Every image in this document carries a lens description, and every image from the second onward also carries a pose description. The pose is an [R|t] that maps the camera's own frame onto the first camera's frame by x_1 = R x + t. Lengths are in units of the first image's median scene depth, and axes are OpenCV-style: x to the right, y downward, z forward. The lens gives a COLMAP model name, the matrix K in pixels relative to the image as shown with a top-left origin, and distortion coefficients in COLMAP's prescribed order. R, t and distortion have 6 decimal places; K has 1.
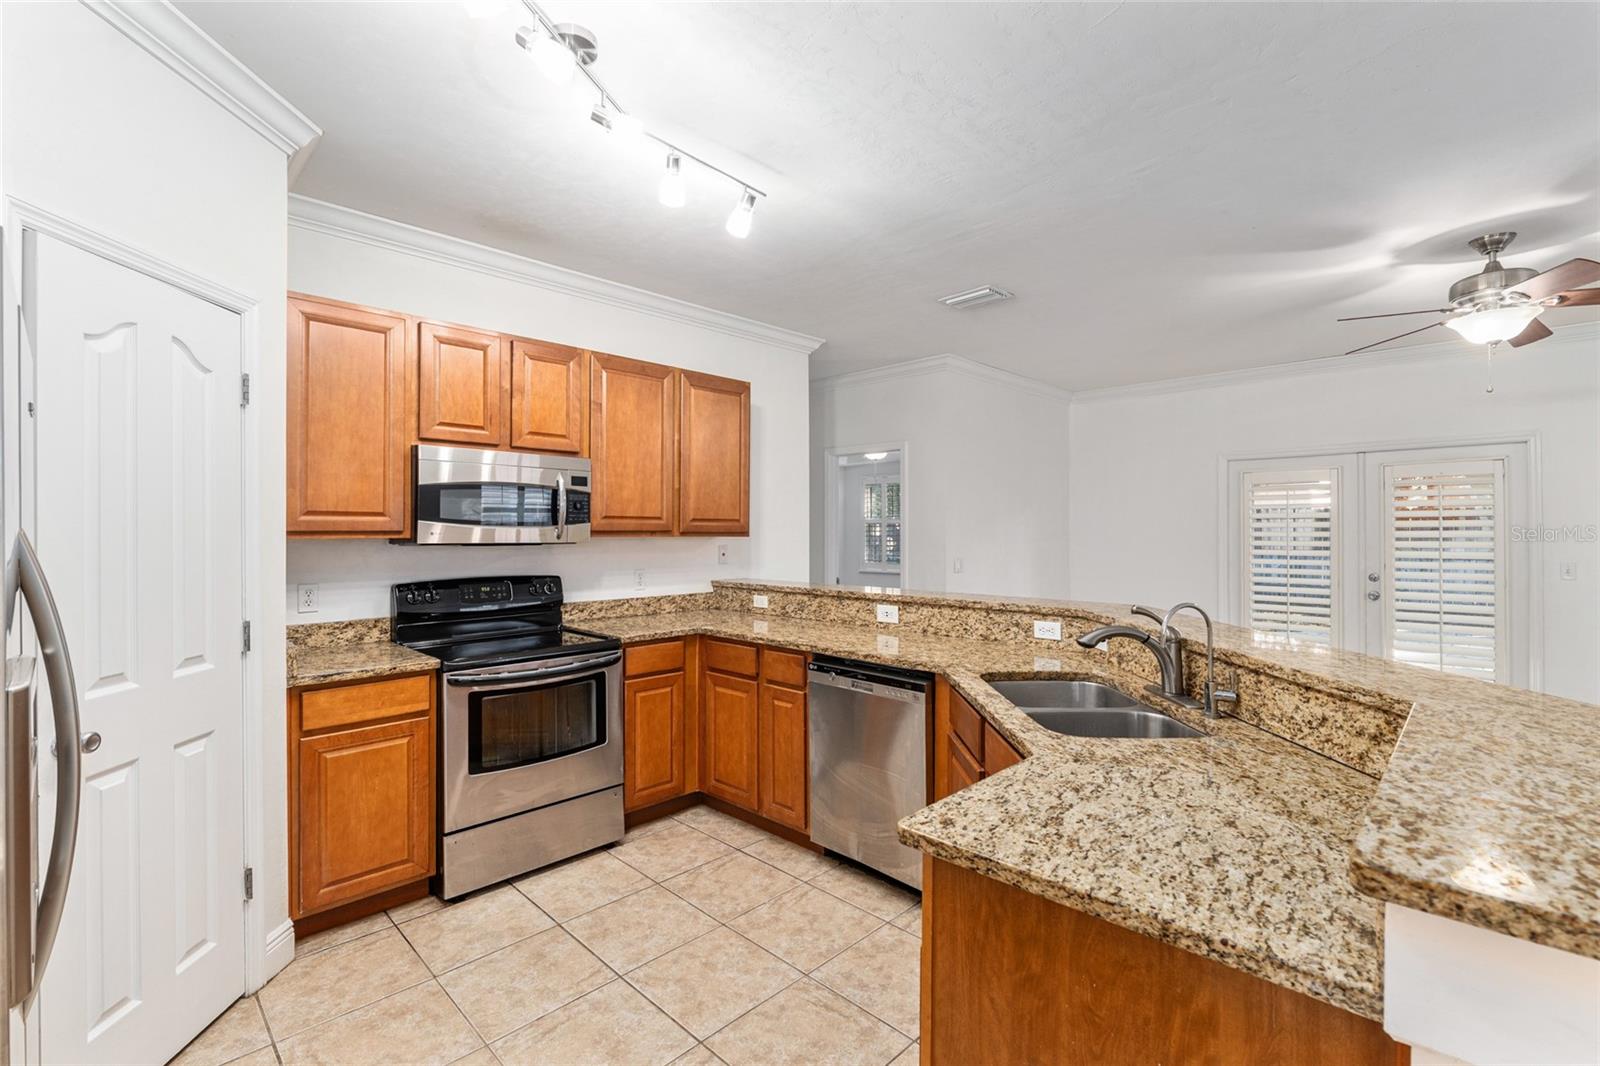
lens RADIAL K [[711.8, 0, 801.4], [0, 711.8, 530.9], [0, 0, 1]] dist [-0.000261, -0.000012]
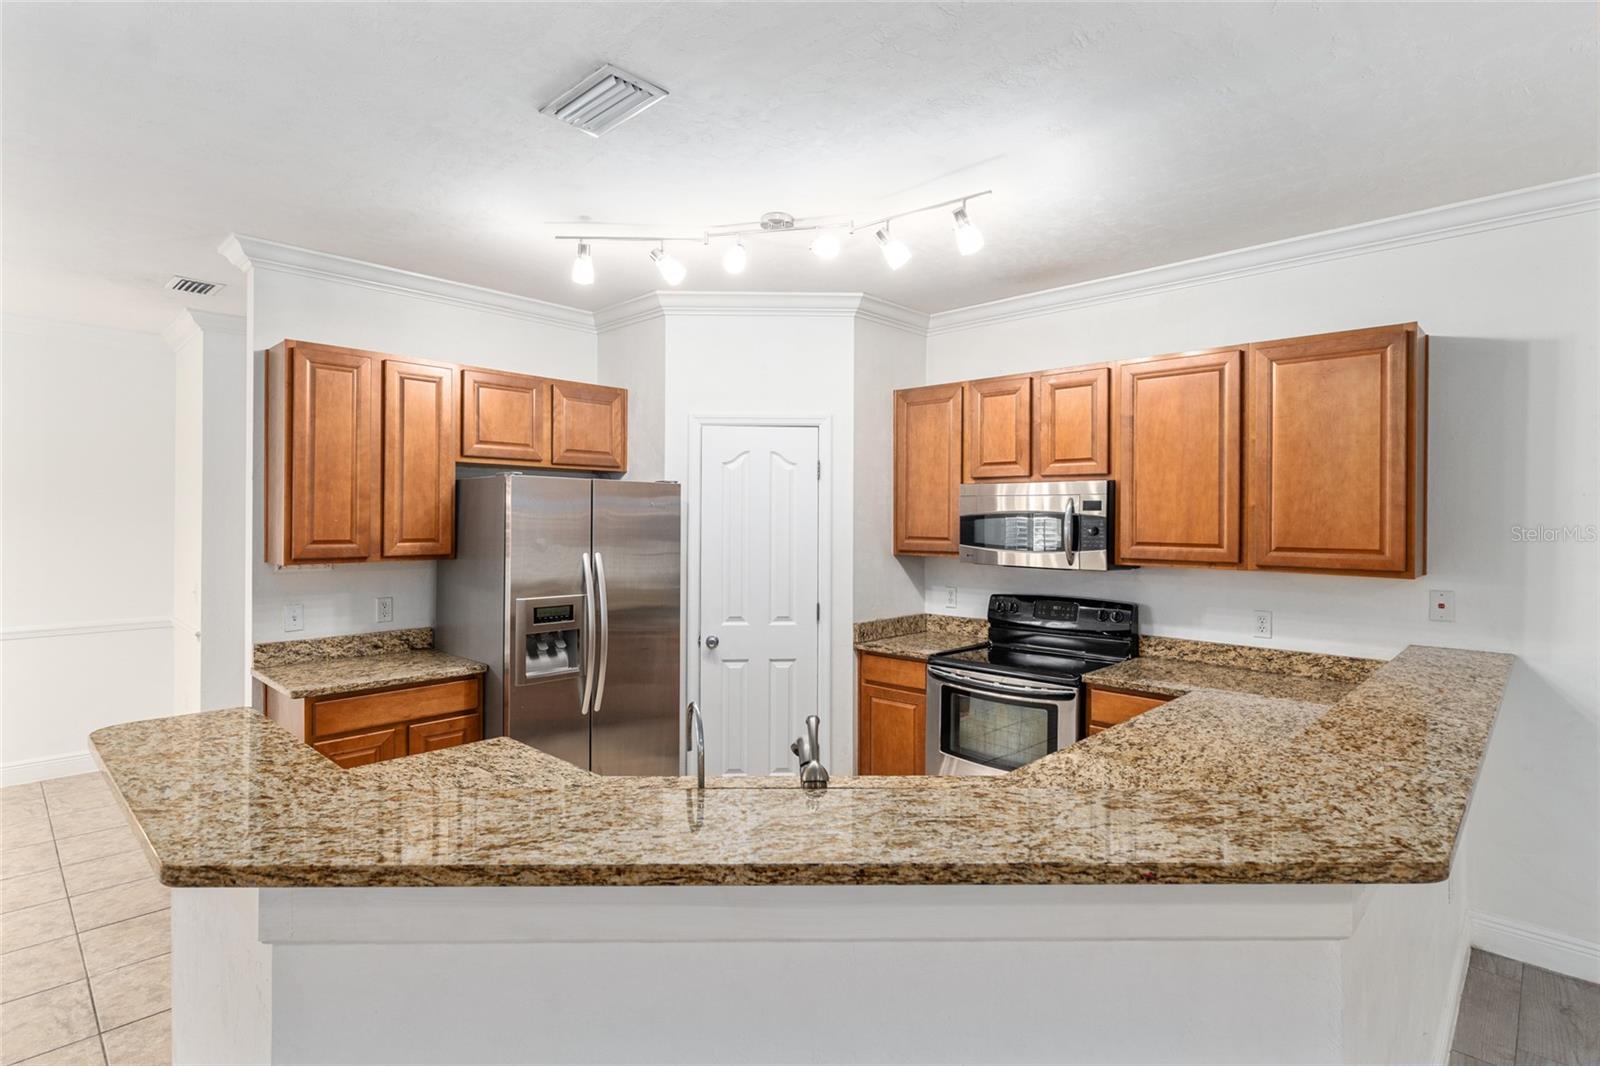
lens RADIAL K [[792.8, 0, 799.1], [0, 792.8, 523.2], [0, 0, 1]] dist [-0.004705, -0.000315]
pose [[0.012101, 0.005655, -0.999911, 0.815000], [-0.007149, 0.999959, 0.005569, -0.054254], [0.999901, 0.007080, 0.012141, 0.655372]]
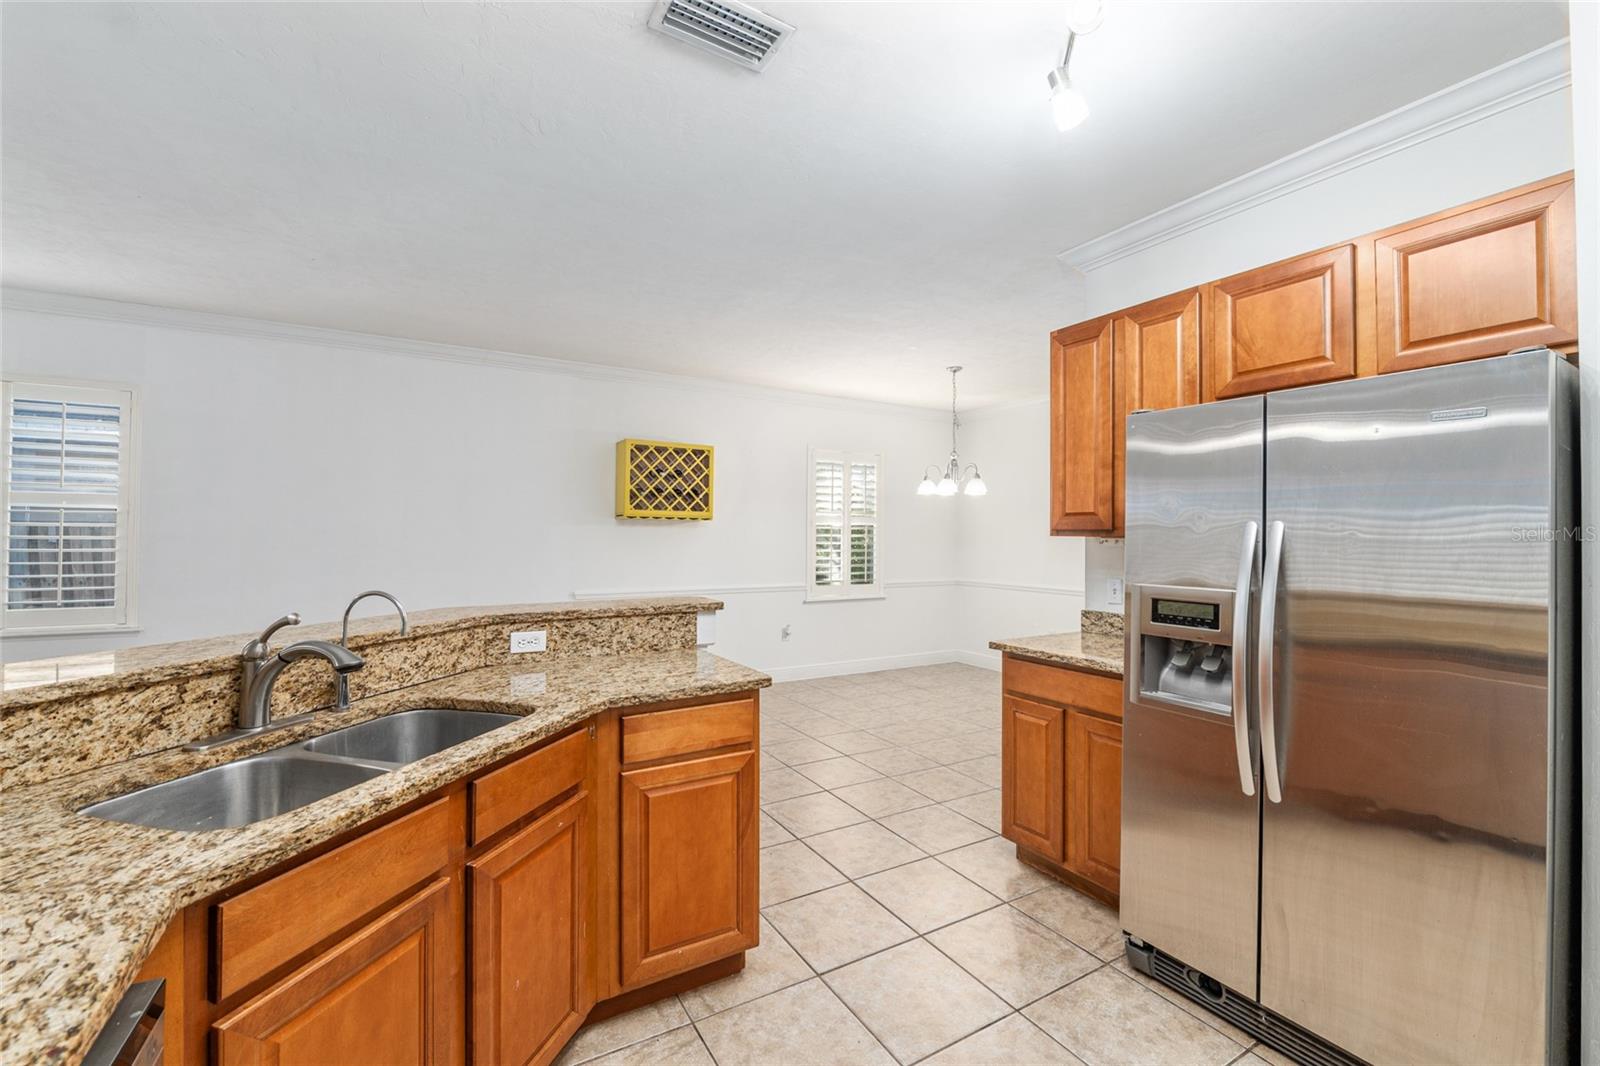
lens RADIAL K [[662.9, 0, 796.2], [0, 662.9, 535.9], [0, 0, 1]] dist [-0.004919, -0.000239]
pose [[-0.965073, -0.003964, 0.261952, -0.147715], [-0.004167, 0.999991, -0.000222, 0.014365], [-0.261949, -0.001306, -0.965081, 1.024016]]
